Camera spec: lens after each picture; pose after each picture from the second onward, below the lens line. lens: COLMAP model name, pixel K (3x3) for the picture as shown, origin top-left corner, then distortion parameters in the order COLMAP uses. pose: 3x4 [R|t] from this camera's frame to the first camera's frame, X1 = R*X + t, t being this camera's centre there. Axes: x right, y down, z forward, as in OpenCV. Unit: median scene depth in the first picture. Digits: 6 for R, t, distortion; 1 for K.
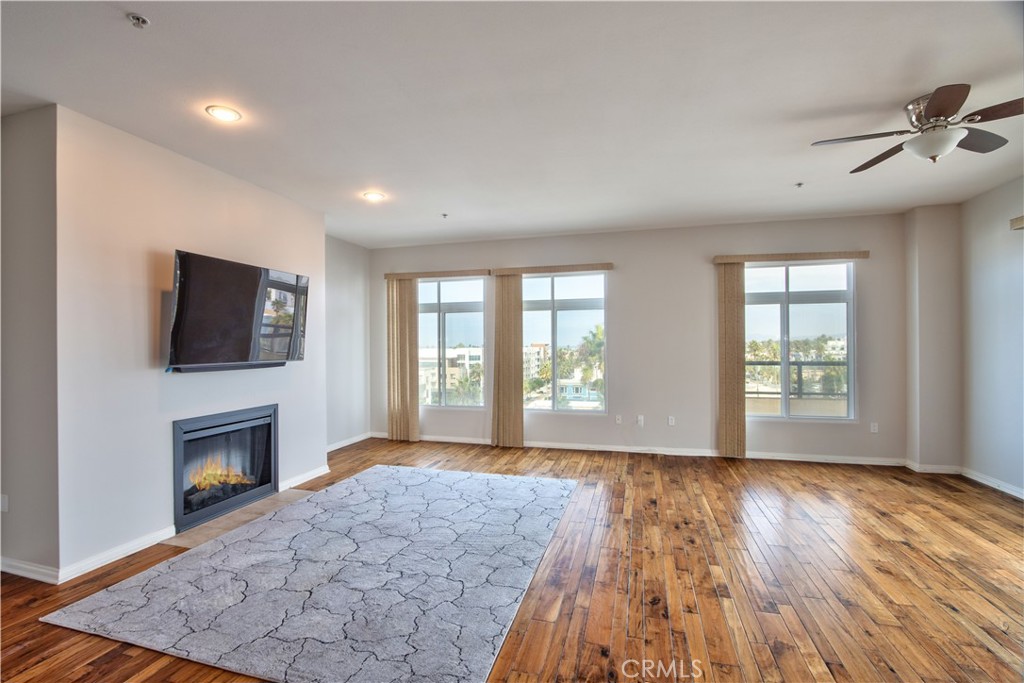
lens RADIAL K [[473.2, 0, 507.8], [0, 473.2, 343.3], [0, 0, 1]] dist [-0.000959, 0.000283]
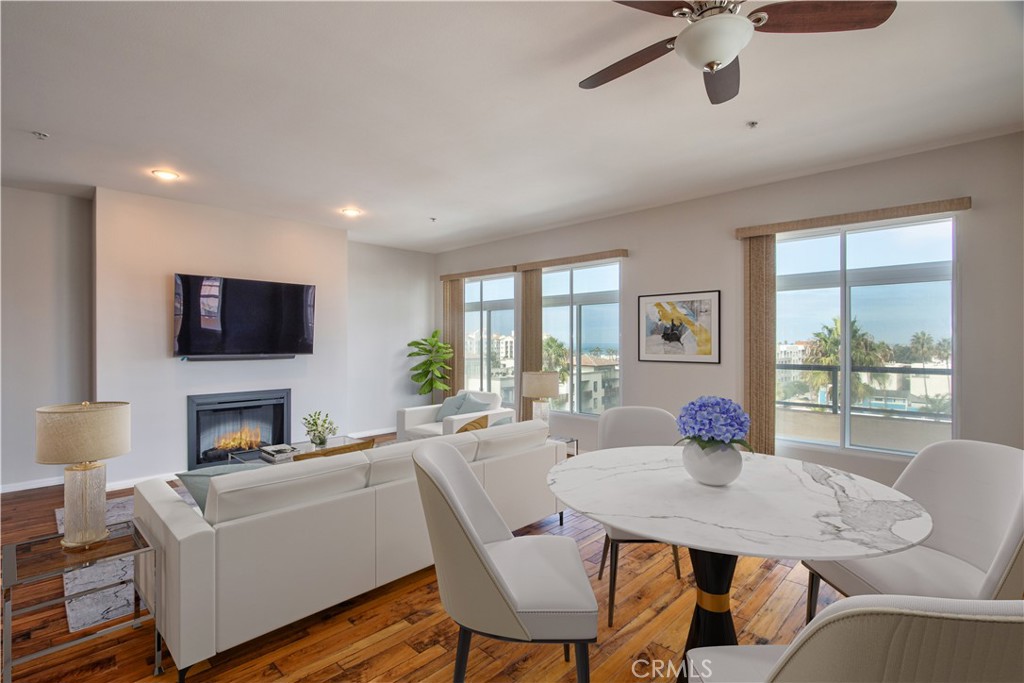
lens RADIAL K [[479.3, 0, 499.4], [0, 479.3, 344.9], [0, 0, 1]] dist [-0.010453, 0.000231]
pose [[0.873498, 0.008810, -0.486748, 0.487895], [-0.003443, 0.999923, 0.011919, -0.003851], [0.486816, -0.008735, 0.873461, 0.131470]]
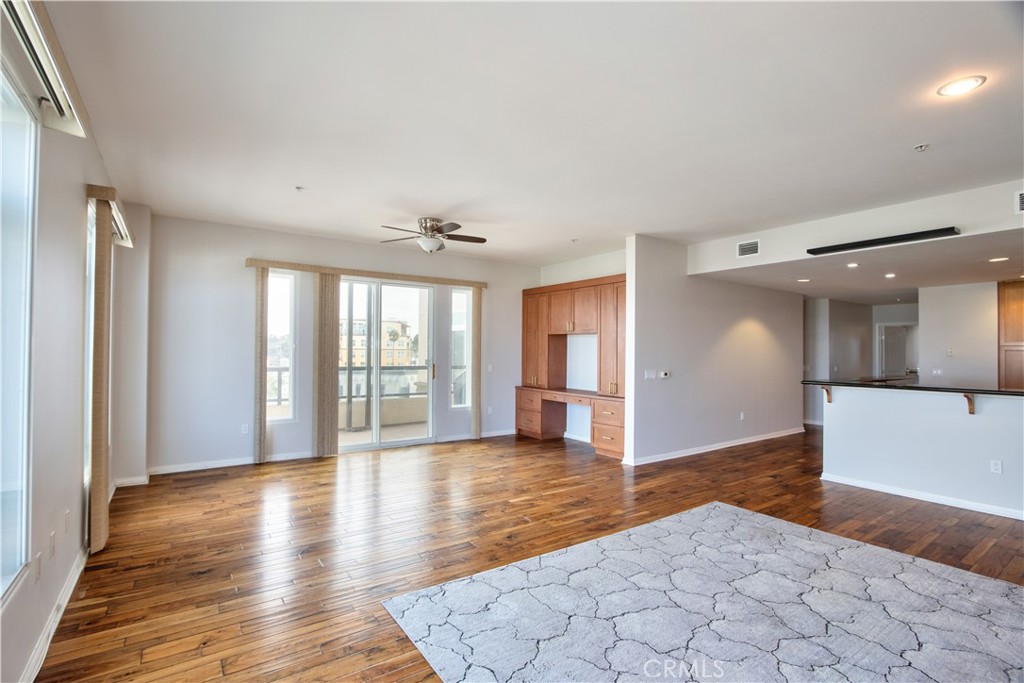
lens RADIAL K [[473.2, 0, 507.8], [0, 473.2, 343.3], [0, 0, 1]] dist [-0.000959, 0.000283]
pose [[-0.773820, 0.010969, 0.633310, -0.256410], [-0.006458, 0.999661, -0.025205, 0.008584], [-0.633372, -0.023594, -0.773488, 1.123366]]
